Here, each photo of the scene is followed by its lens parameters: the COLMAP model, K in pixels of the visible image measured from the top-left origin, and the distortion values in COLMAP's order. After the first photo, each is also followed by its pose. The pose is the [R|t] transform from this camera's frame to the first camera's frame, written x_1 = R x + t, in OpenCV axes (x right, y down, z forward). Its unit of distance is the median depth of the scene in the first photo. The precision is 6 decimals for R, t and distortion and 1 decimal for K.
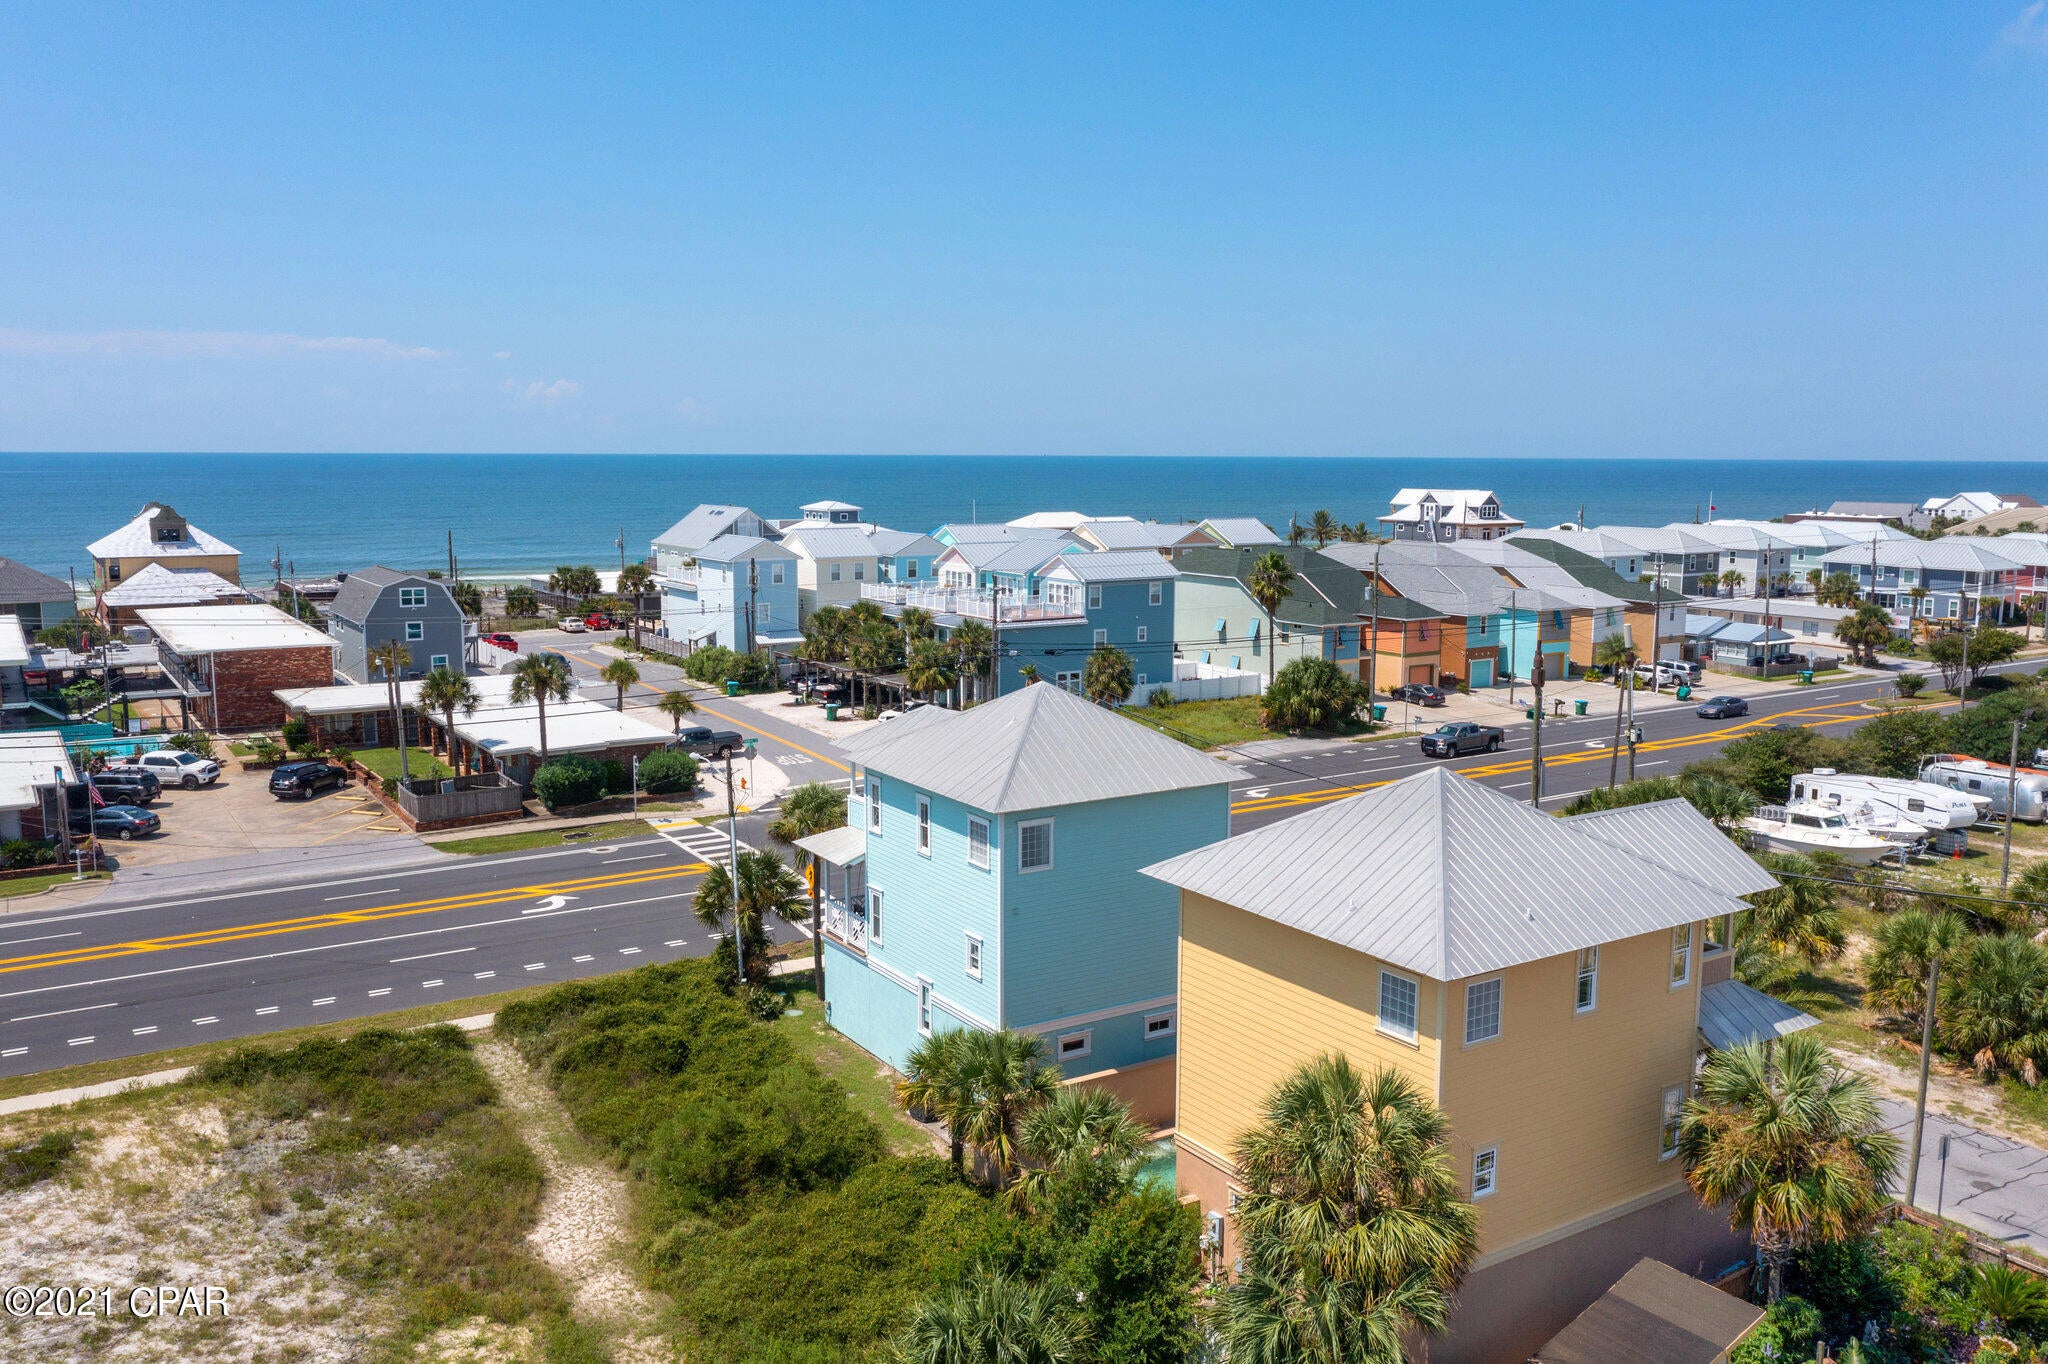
lens RADIAL K [[1632.7, 0, 1027.5], [0, 1632.7, 688.9], [0, 0, 1]] dist [-0.008819, 0.004469]
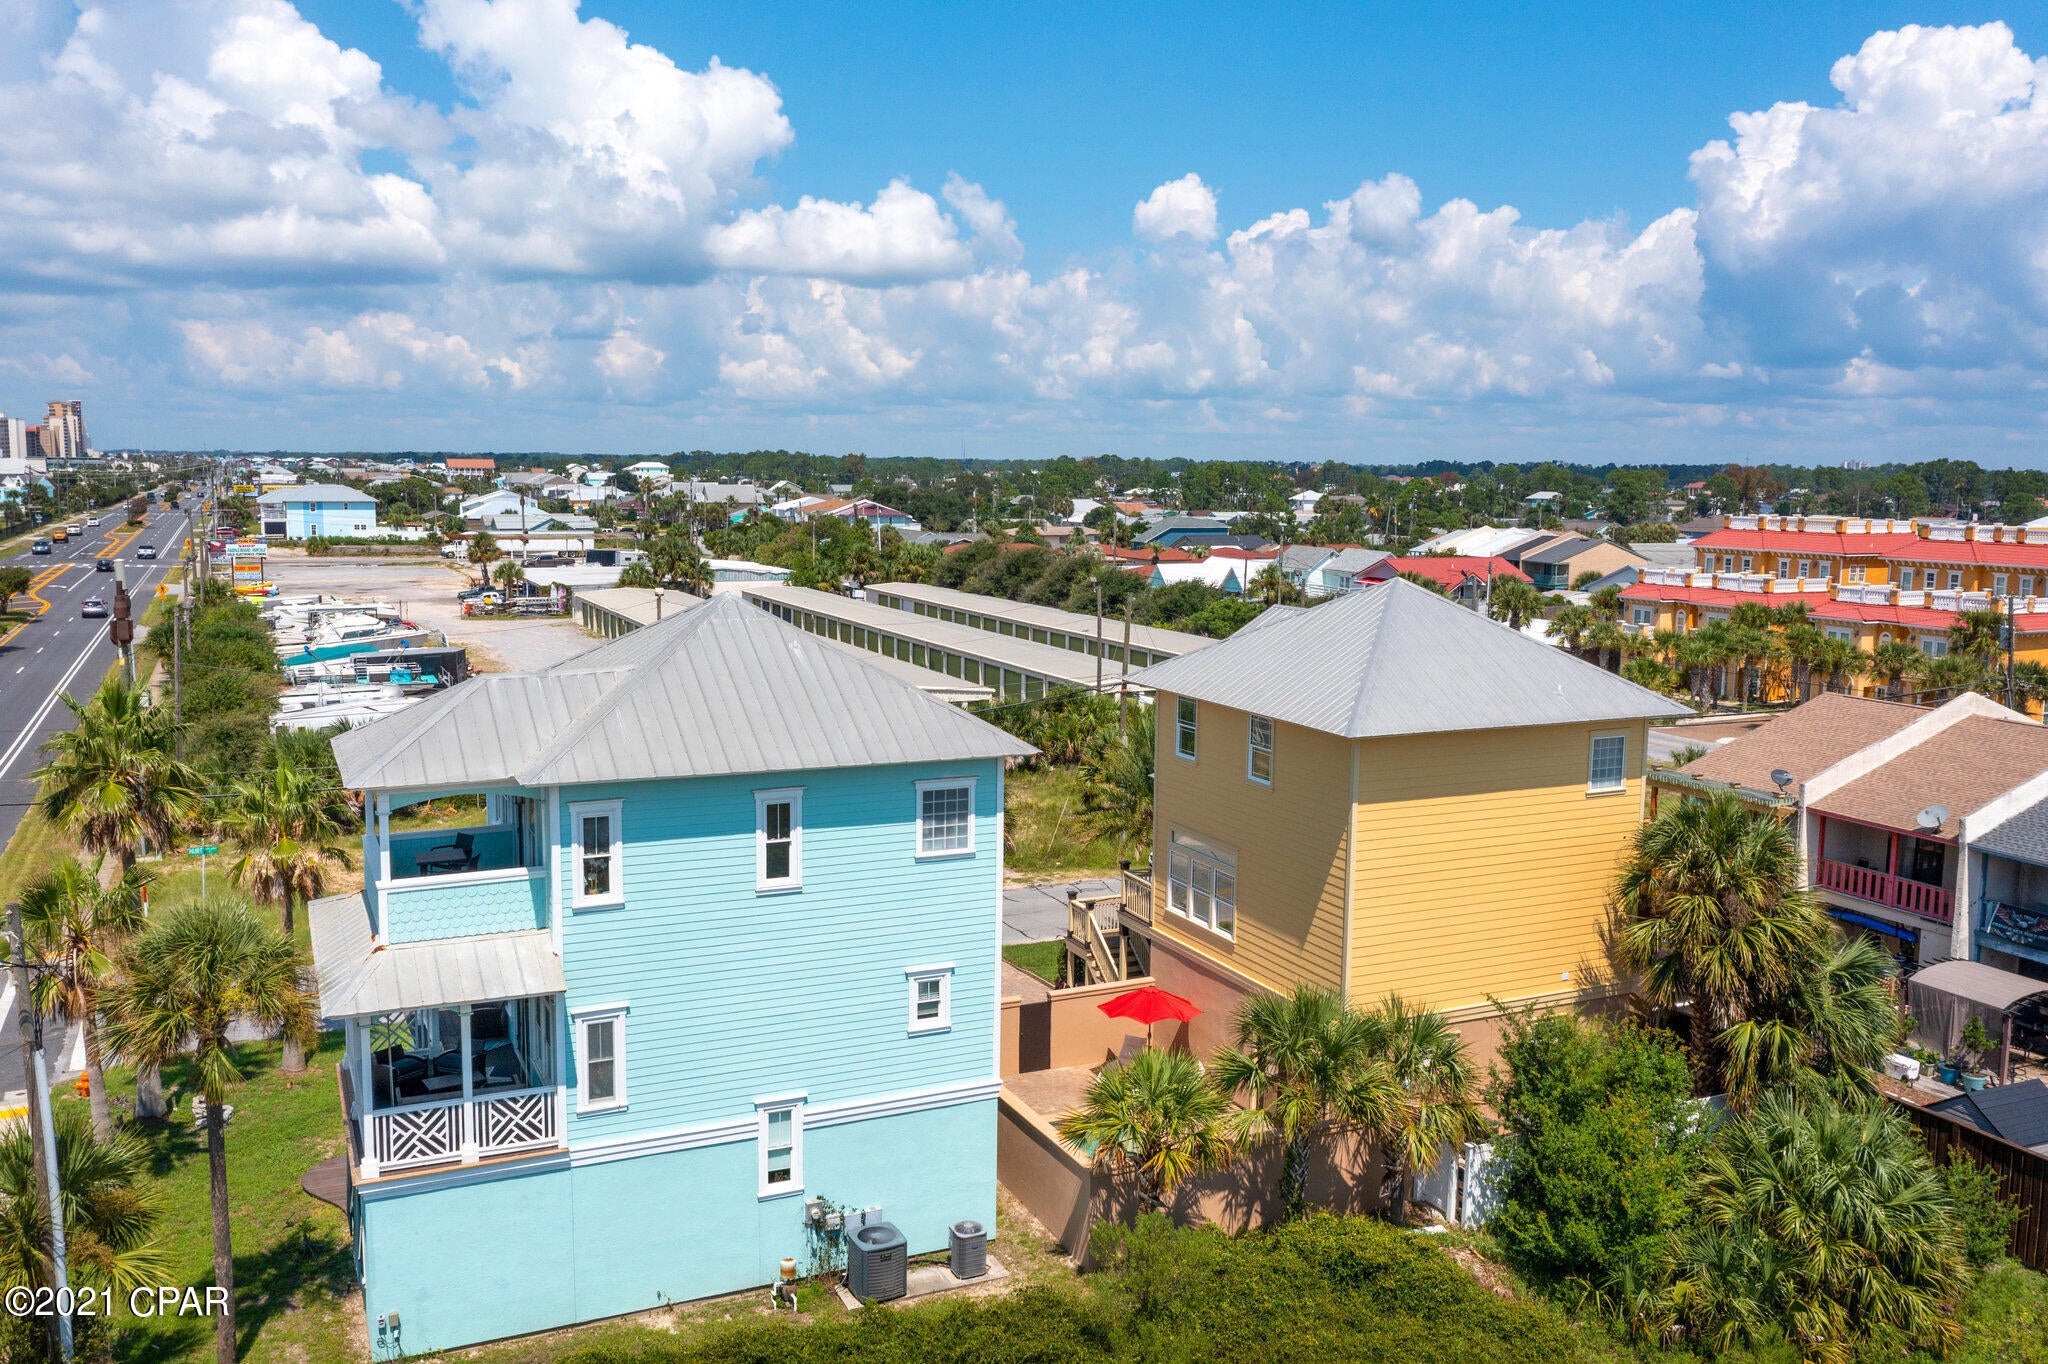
lens RADIAL K [[1643.9, 0, 1024.0], [0, 1643.9, 682.0], [0, 0, 1]] dist [-0.009290, -0.002054]
pose [[0.127359, -0.129713, 0.983338, -0.350666], [0.128788, 0.985181, 0.113276, -0.016369], [-0.983460, 0.112215, 0.142177, 0.456524]]
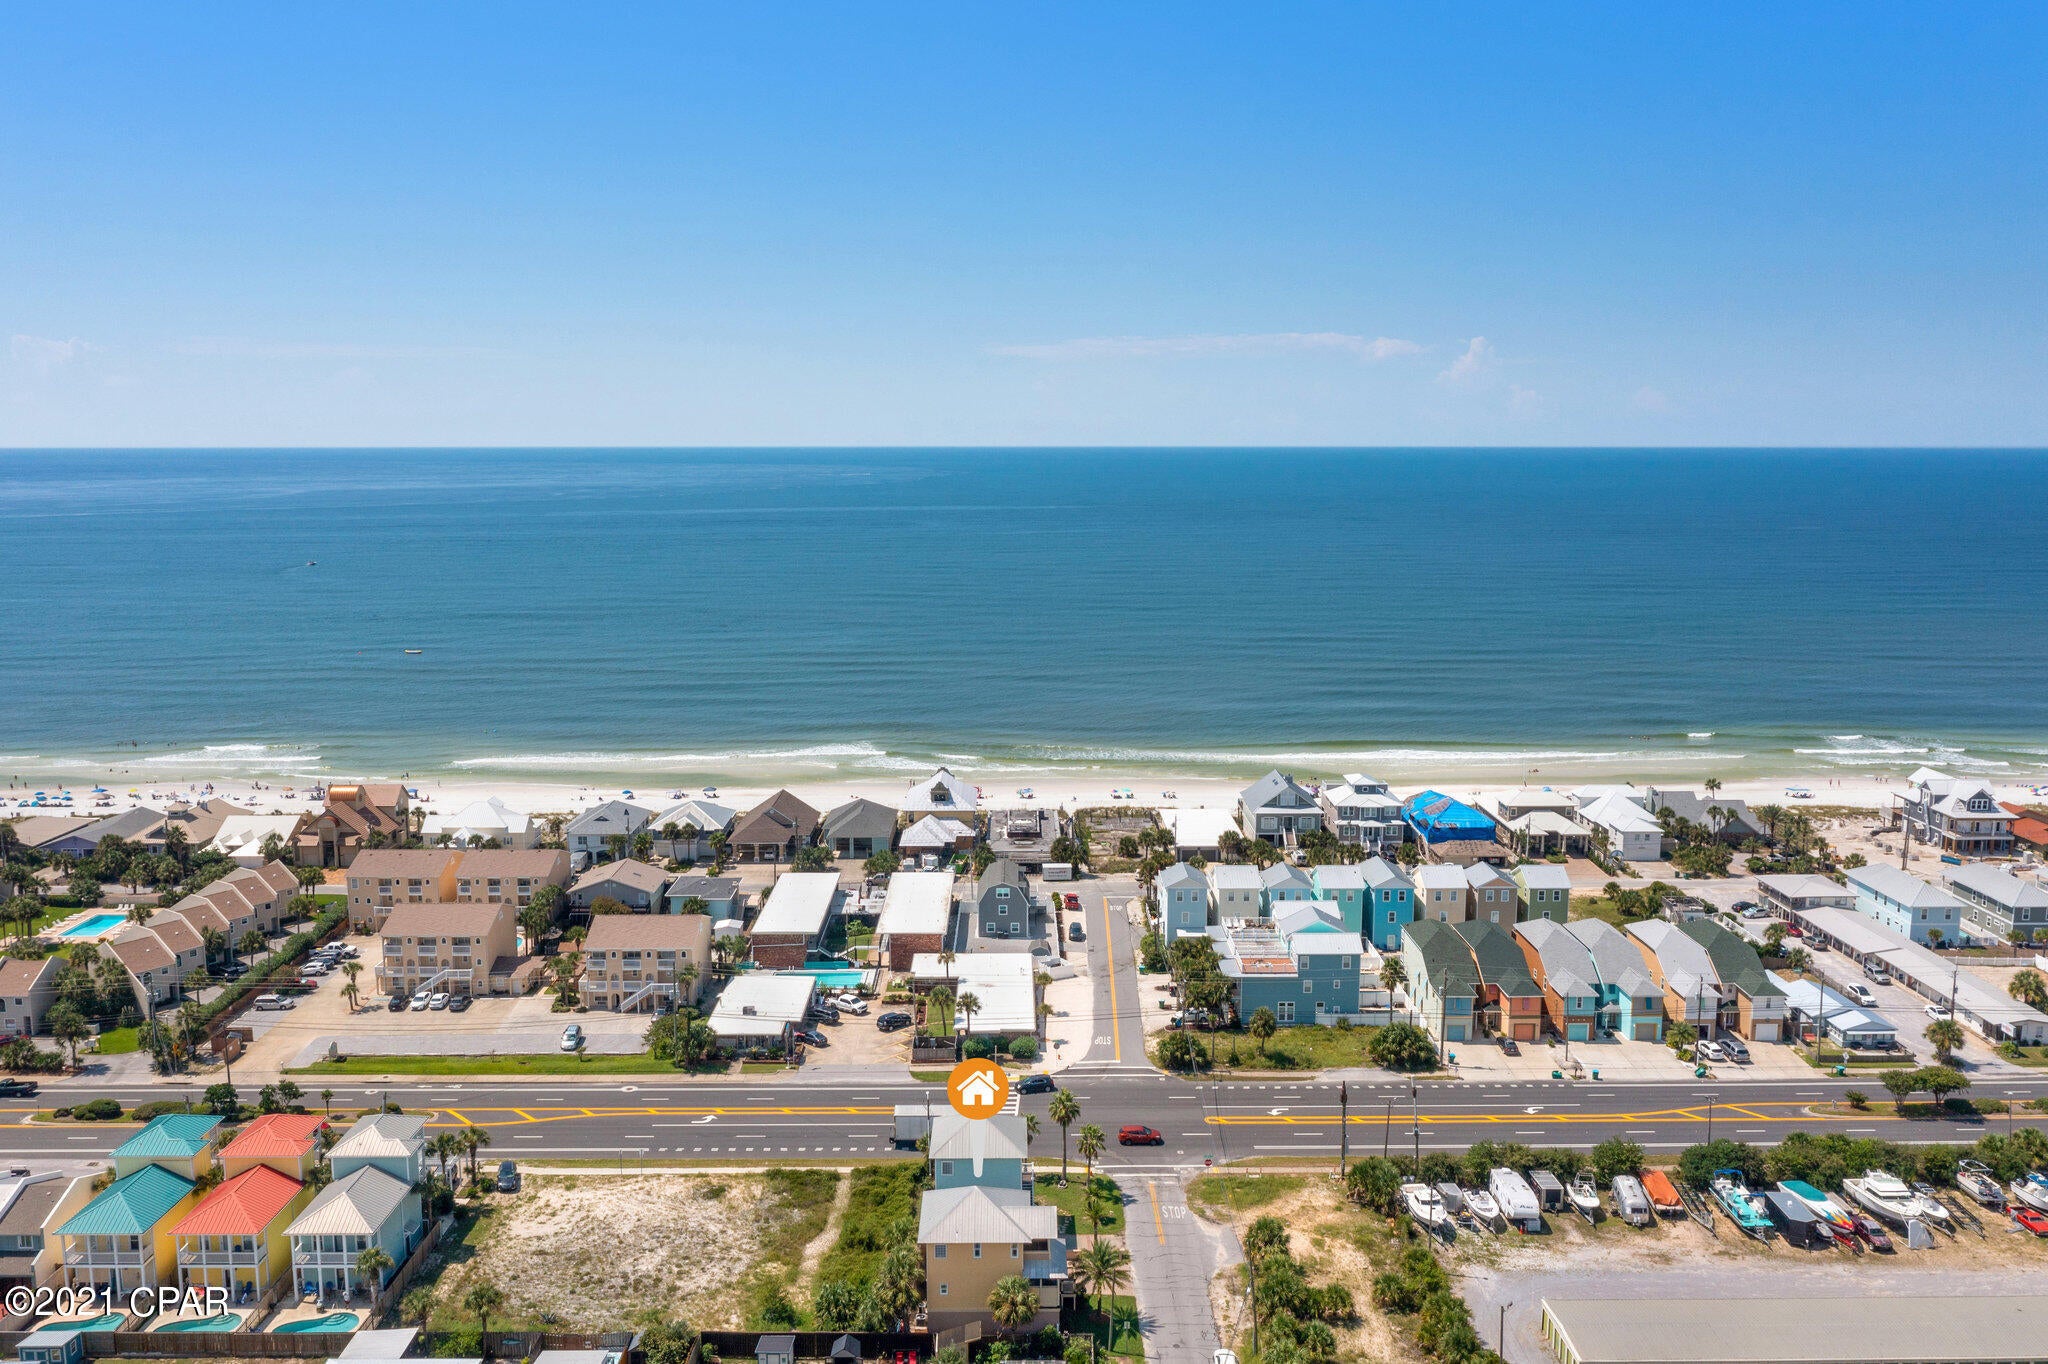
lens RADIAL K [[1643.9, 0, 1024.0], [0, 1643.9, 682.0], [0, 0, 1]] dist [-0.009290, -0.002054]
pose [[0.844359, 0.073846, -0.530664, 0.976984], [-0.073204, 0.997068, 0.022273, -0.520145], [0.530753, 0.020040, 0.847290, -0.950957]]
